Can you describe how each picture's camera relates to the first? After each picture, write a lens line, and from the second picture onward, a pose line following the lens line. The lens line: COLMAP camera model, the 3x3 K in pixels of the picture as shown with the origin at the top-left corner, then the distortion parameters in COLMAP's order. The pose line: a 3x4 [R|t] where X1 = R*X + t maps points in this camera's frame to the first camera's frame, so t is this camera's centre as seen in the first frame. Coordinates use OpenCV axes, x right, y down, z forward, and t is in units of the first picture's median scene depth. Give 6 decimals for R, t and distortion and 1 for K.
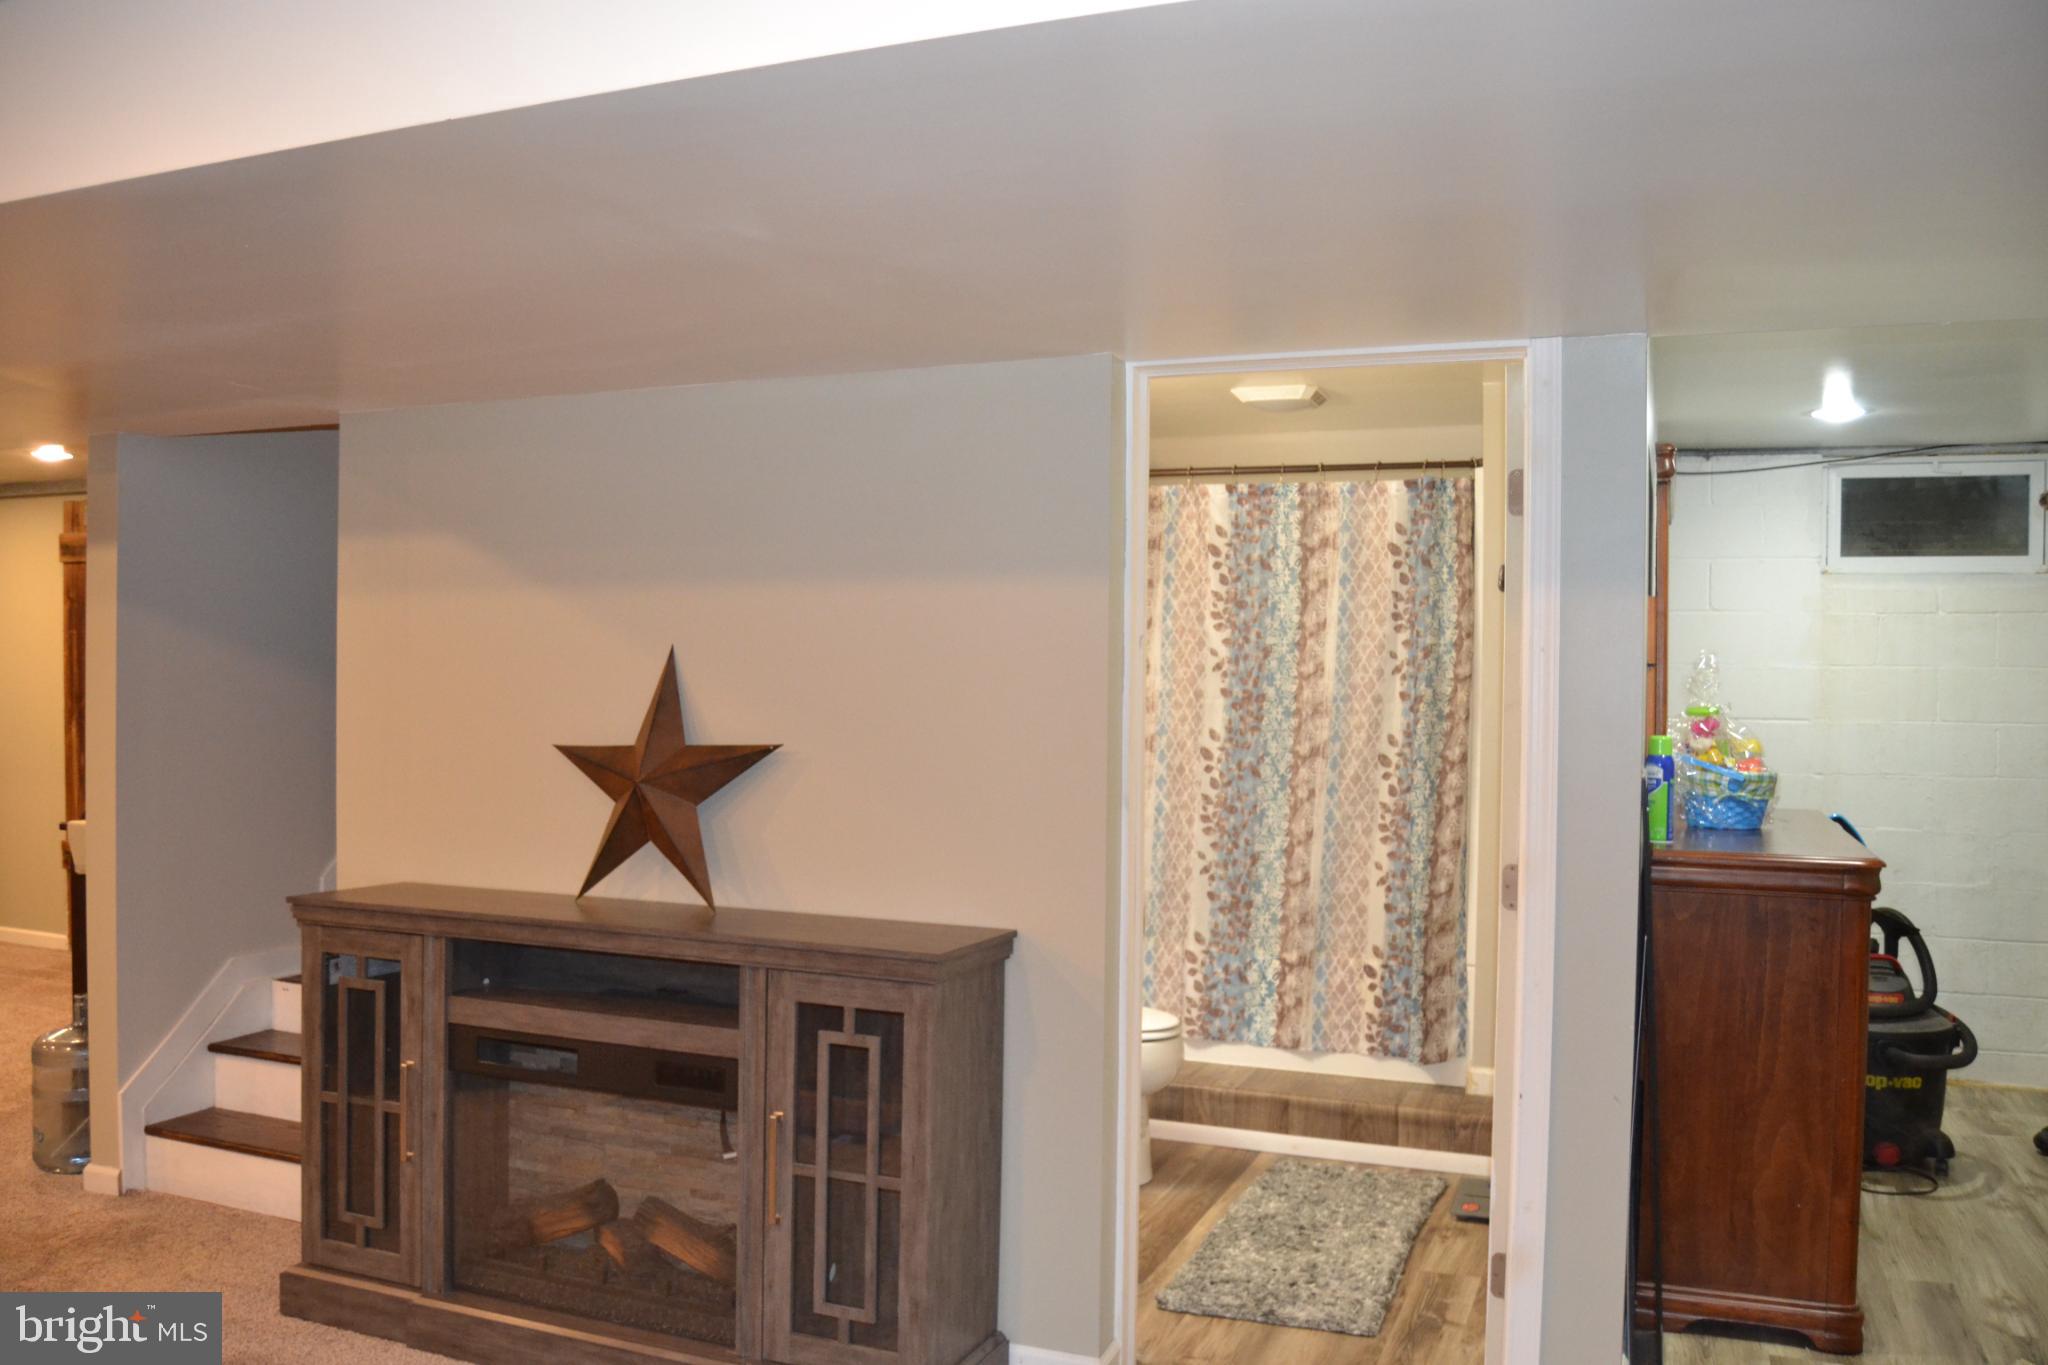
lens RADIAL K [[1634.8, 0, 1012.5], [0, 1634.8, 682.3], [0, 0, 1]] dist [-0.096436, 0.037664]
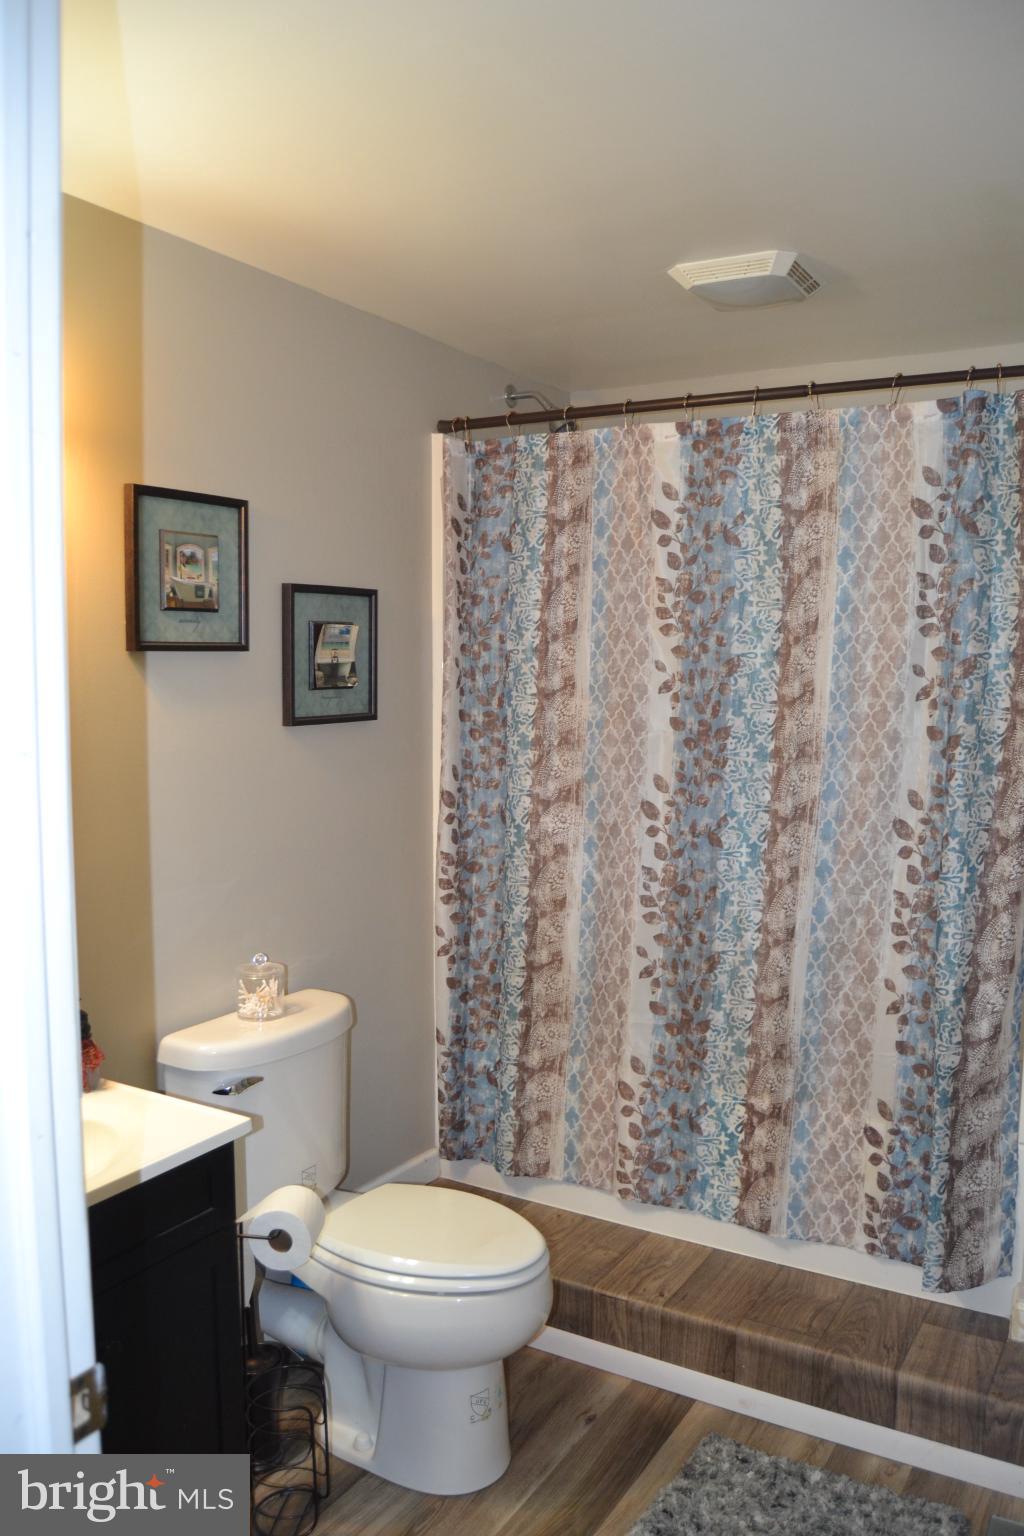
lens RADIAL K [[1226.1, 0, 524.3], [0, 1226.1, 768.6], [0, 0, 1]] dist [-0.096436, 0.037664]
pose [[0.989922, 0.003819, -0.141562, 0.145196], [0.007806, 0.996645, 0.081471, -0.018430], [0.141398, -0.081755, 0.986571, 0.487021]]
